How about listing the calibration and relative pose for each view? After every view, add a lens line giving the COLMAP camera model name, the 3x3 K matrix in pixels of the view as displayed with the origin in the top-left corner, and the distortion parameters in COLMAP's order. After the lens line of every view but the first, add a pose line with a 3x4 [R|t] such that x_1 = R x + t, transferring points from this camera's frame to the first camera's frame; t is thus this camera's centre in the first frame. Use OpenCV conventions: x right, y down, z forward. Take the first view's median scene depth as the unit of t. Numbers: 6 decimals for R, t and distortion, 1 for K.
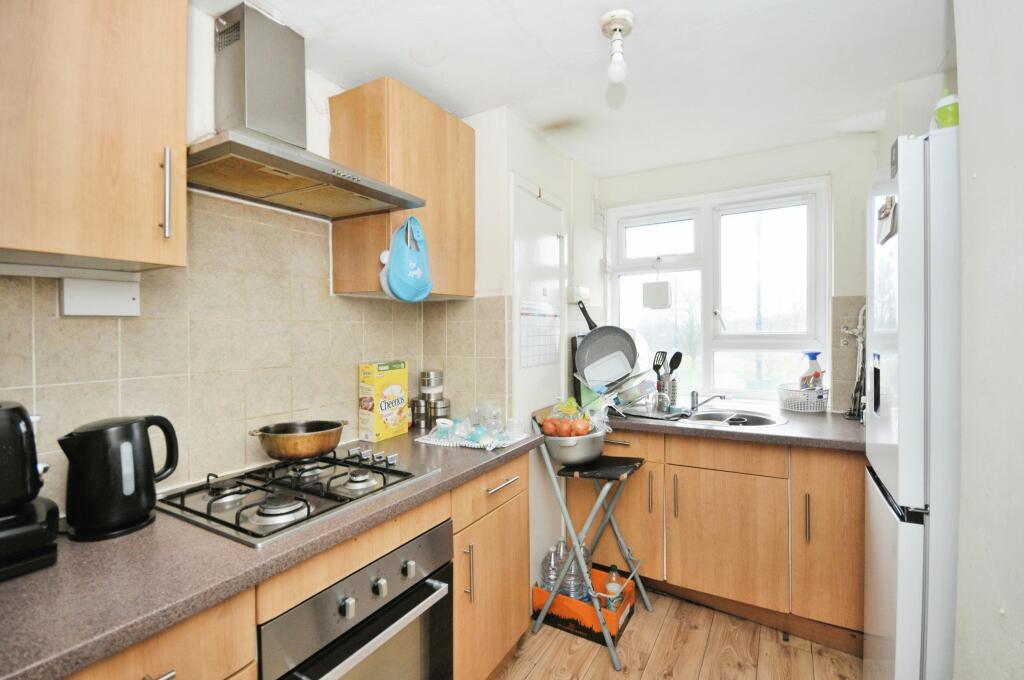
lens RADIAL K [[464.7, 0, 521.4], [0, 464.7, 337.6], [0, 0, 1]] dist [0.005931, -0.001227]
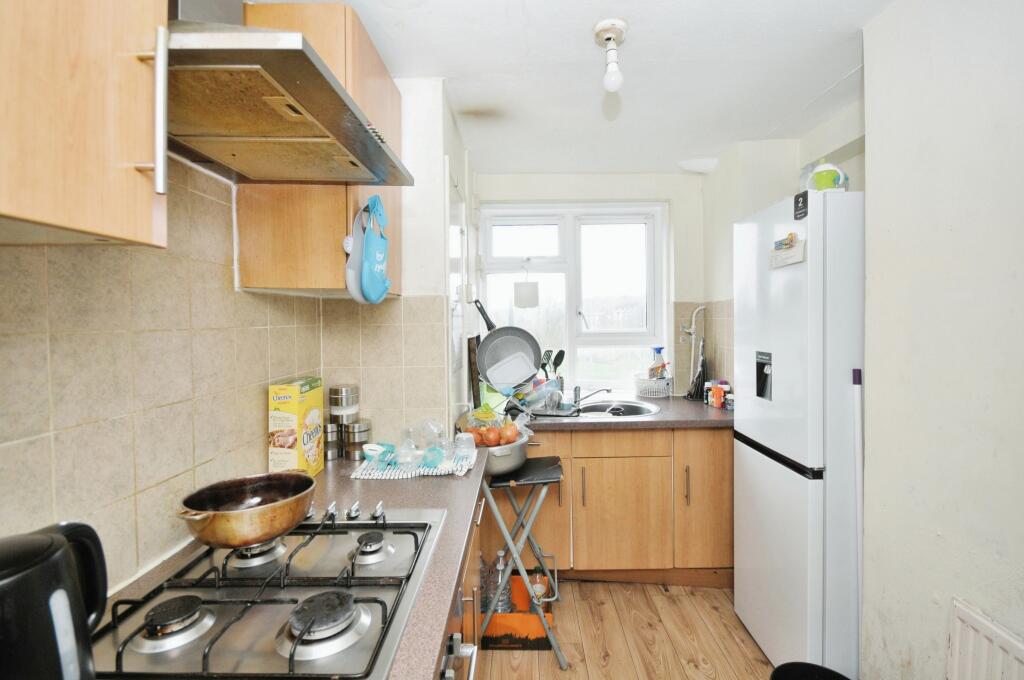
lens RADIAL K [[464.7, 0, 517.5], [0, 464.7, 332.1], [0, 0, 1]] dist [0.005931, -0.001227]
pose [[0.862647, -0.012168, 0.505660, -0.351338], [0.006962, 0.999902, 0.012184, -0.030187], [-0.505758, -0.006990, 0.862647, 0.166965]]
